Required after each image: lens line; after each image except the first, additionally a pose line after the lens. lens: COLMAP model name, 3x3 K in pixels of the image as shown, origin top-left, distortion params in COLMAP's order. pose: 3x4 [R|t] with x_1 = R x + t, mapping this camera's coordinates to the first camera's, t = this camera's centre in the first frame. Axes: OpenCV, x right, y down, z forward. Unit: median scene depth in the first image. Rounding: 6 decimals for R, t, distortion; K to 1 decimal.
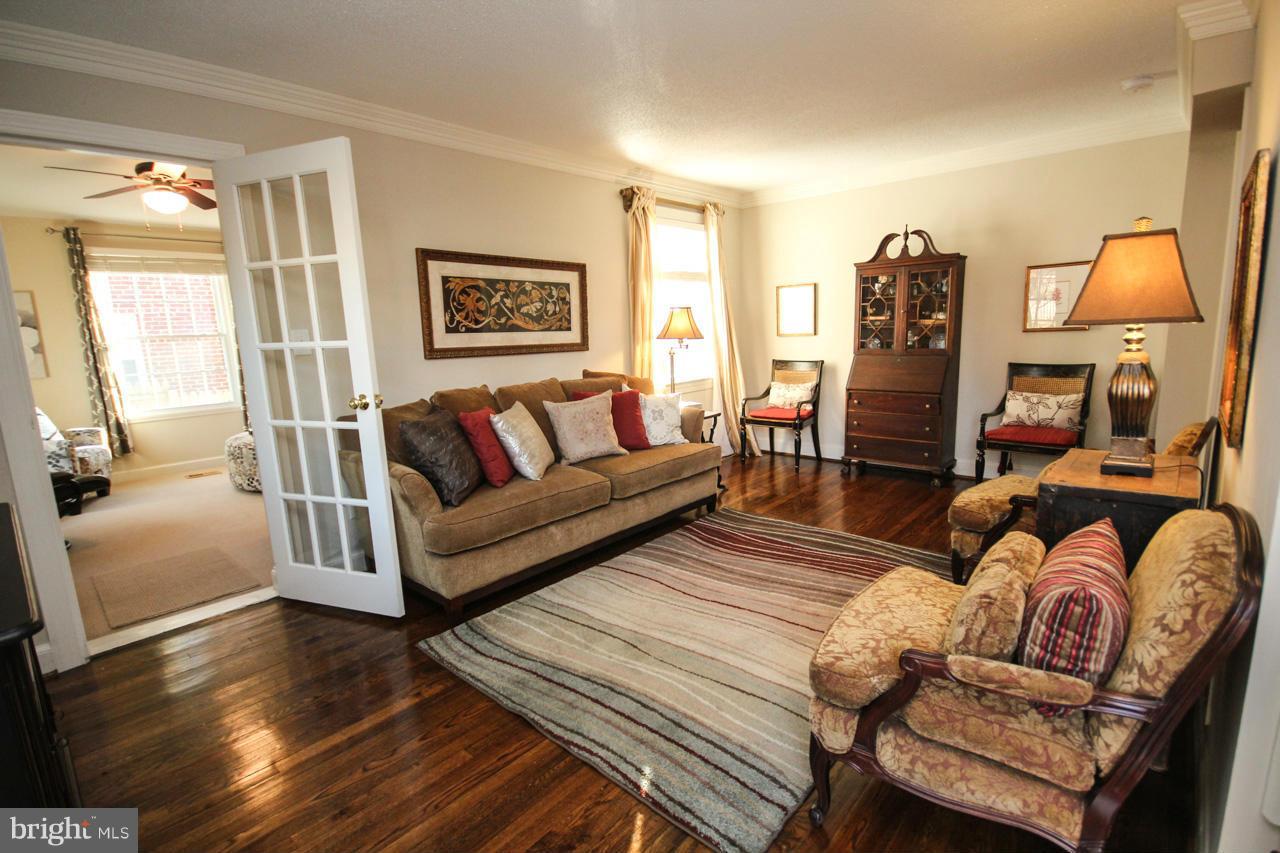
lens RADIAL K [[589.9, 0, 642.4], [0, 589.9, 433.1], [0, 0, 1]] dist [-0.009708, -0.002189]
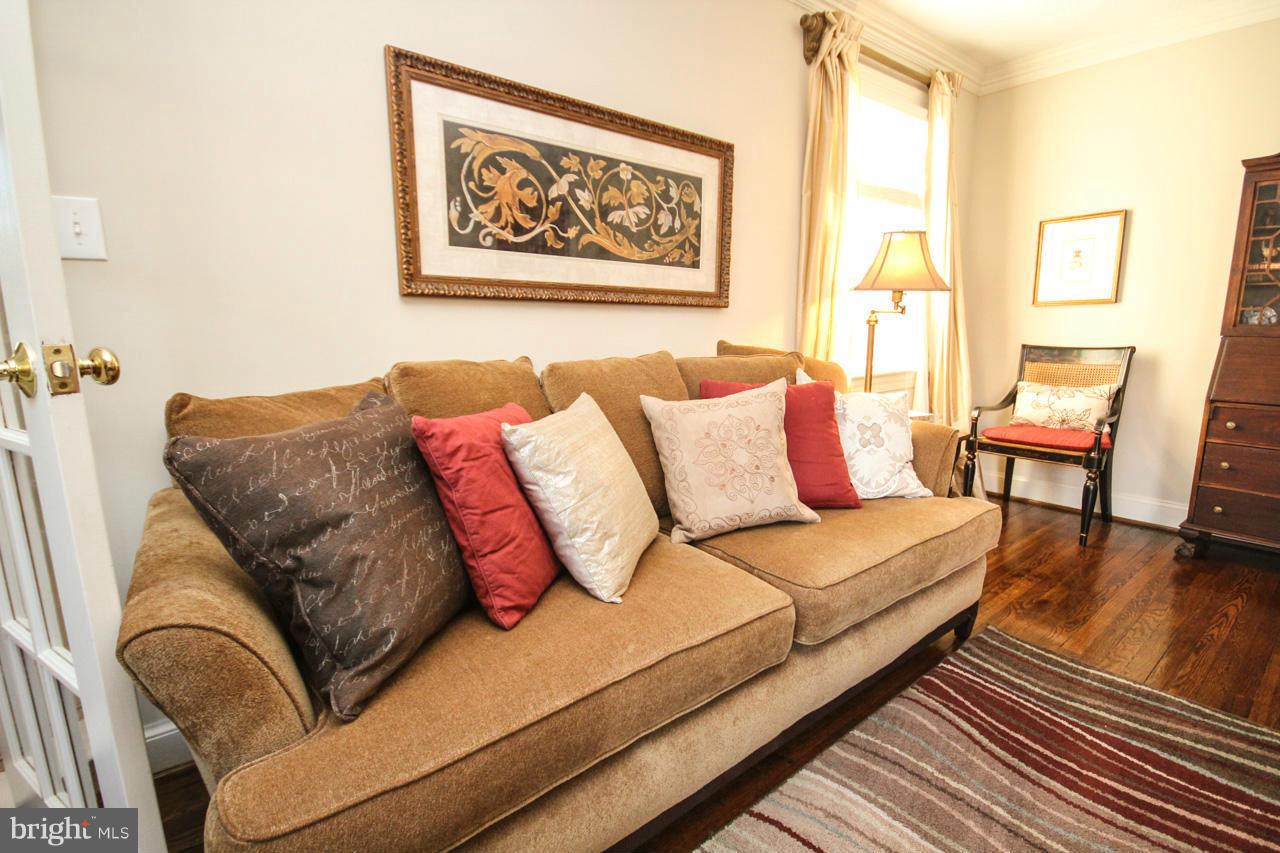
lens RADIAL K [[589.9, 0, 639.1], [0, 589.9, 432.8], [0, 0, 1]] dist [-0.009708, -0.002189]
pose [[0.983923, 0.057708, -0.169014, -0.084717], [-0.056786, 0.998333, 0.010288, -0.028447], [0.169326, -0.000525, 0.985560, 0.515028]]
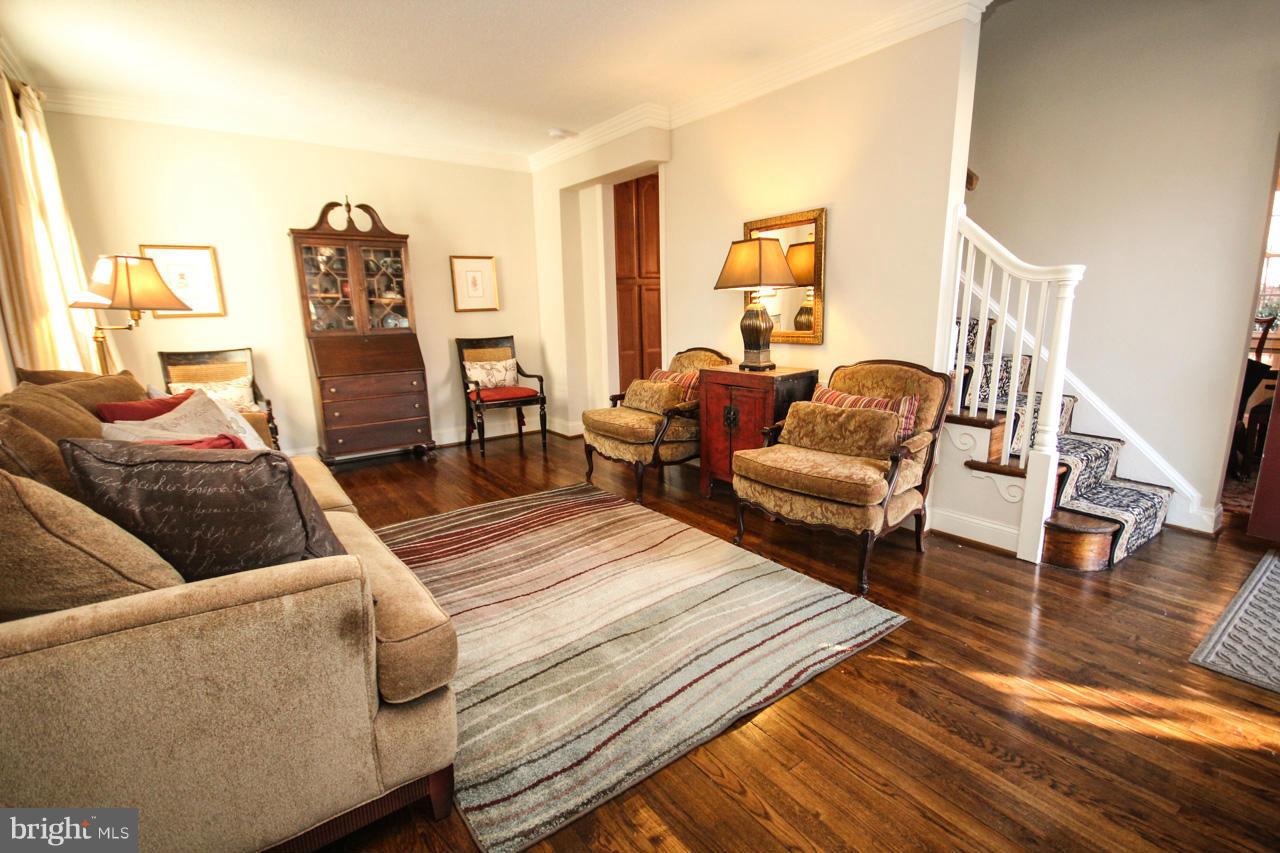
lens RADIAL K [[589.9, 0, 652.7], [0, 589.9, 433.6], [0, 0, 1]] dist [-0.009708, -0.002189]
pose [[0.192013, -0.171776, 0.966242, -0.514752], [0.186730, 0.972971, 0.135865, -0.026498], [-0.963464, 0.154339, 0.218898, 0.464187]]
